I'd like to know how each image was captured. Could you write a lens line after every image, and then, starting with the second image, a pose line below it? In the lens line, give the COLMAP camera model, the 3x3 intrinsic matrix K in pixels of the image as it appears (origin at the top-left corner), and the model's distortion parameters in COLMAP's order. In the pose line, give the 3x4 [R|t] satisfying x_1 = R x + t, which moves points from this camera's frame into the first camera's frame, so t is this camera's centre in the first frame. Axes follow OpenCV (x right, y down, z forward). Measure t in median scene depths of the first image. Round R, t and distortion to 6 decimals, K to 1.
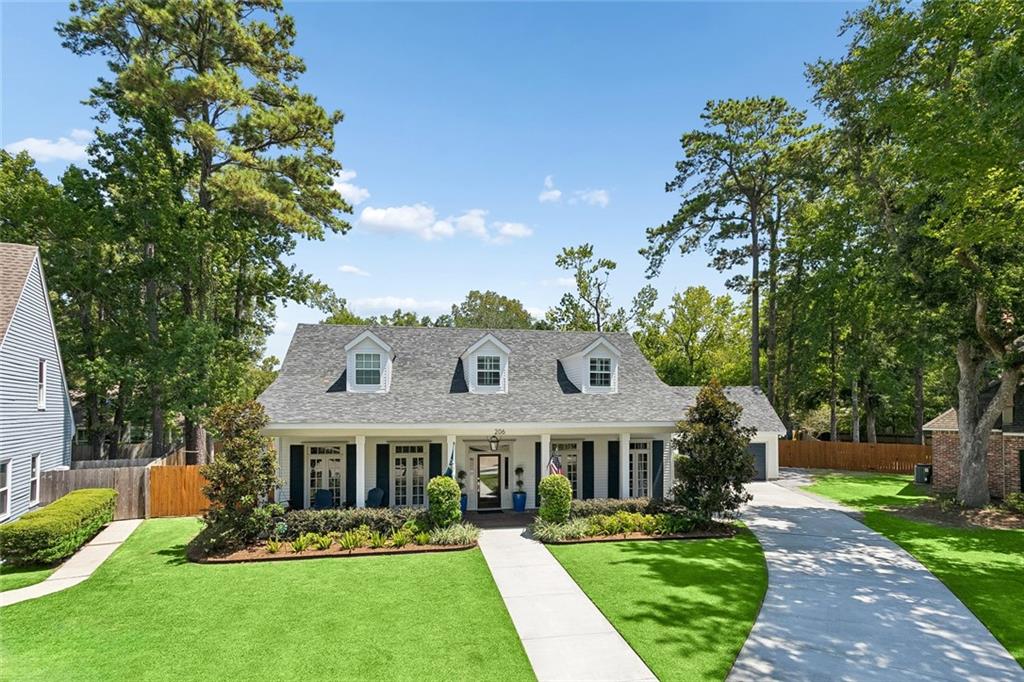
lens RADIAL K [[510.3, 0, 528.7], [0, 510.3, 368.2], [0, 0, 1]] dist [0.018793, -0.000703]
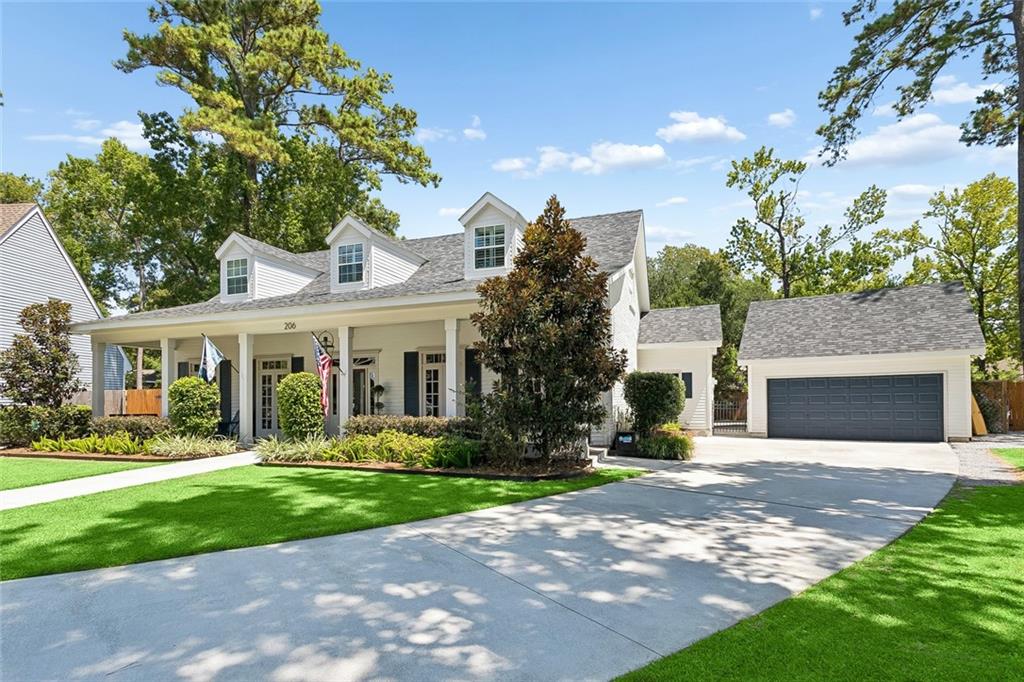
lens RADIAL K [[510.3, 0, 528.7], [0, 510.3, 368.2], [0, 0, 1]] dist [0.018793, -0.000703]
pose [[0.860965, -0.040048, -0.507085, 0.518957], [0.049979, 0.998732, 0.005981, 0.166122], [0.506203, -0.030493, 0.861875, 0.440418]]
